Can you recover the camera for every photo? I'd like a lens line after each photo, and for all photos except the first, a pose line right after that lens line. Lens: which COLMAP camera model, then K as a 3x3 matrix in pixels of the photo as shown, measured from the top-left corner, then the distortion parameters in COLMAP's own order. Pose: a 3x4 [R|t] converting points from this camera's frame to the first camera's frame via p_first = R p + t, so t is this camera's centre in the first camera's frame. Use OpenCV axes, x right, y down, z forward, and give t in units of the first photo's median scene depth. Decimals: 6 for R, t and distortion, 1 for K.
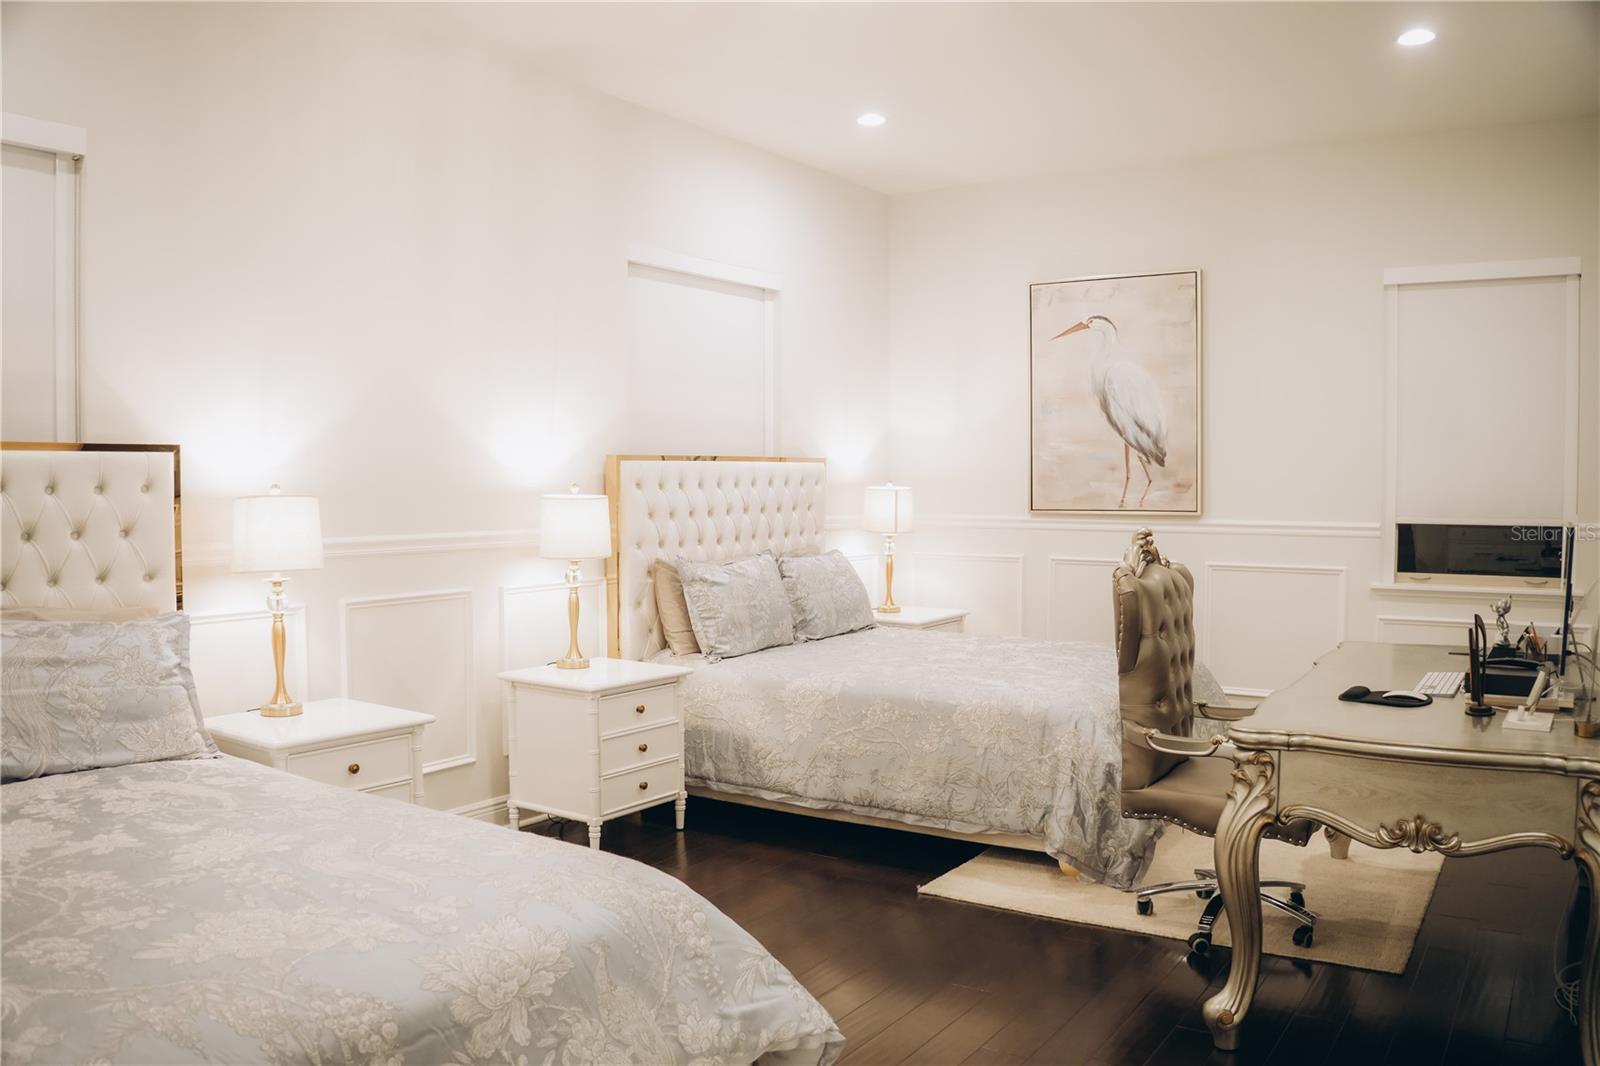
lens RADIAL K [[1275.6, 0, 800.0], [0, 1275.6, 533.0], [0, 0, 1]] dist [-0.210024, 0.124415]
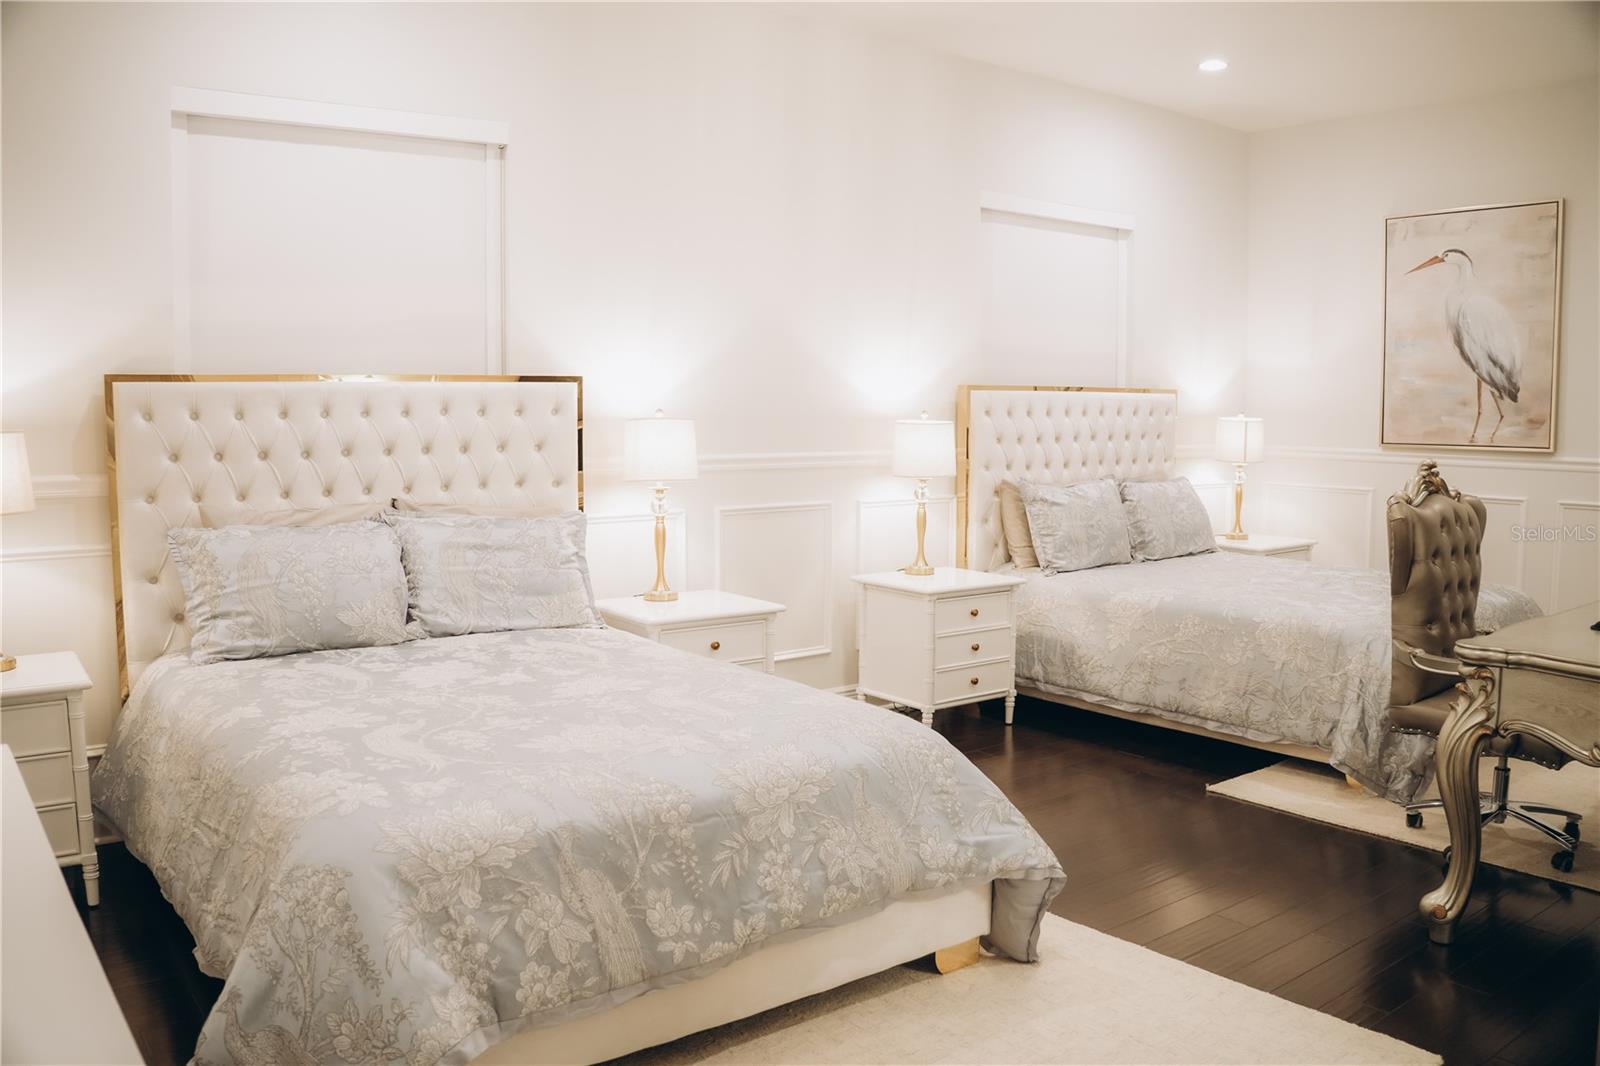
lens RADIAL K [[1275.6, 0, 800.0], [0, 1275.6, 533.0], [0, 0, 1]] dist [-0.210024, 0.124415]
pose [[0.945958, 0.034892, -0.322405, 0.102431], [-0.016667, 0.998112, 0.059119, 0.005585], [0.323859, -0.050551, 0.944754, -0.126692]]
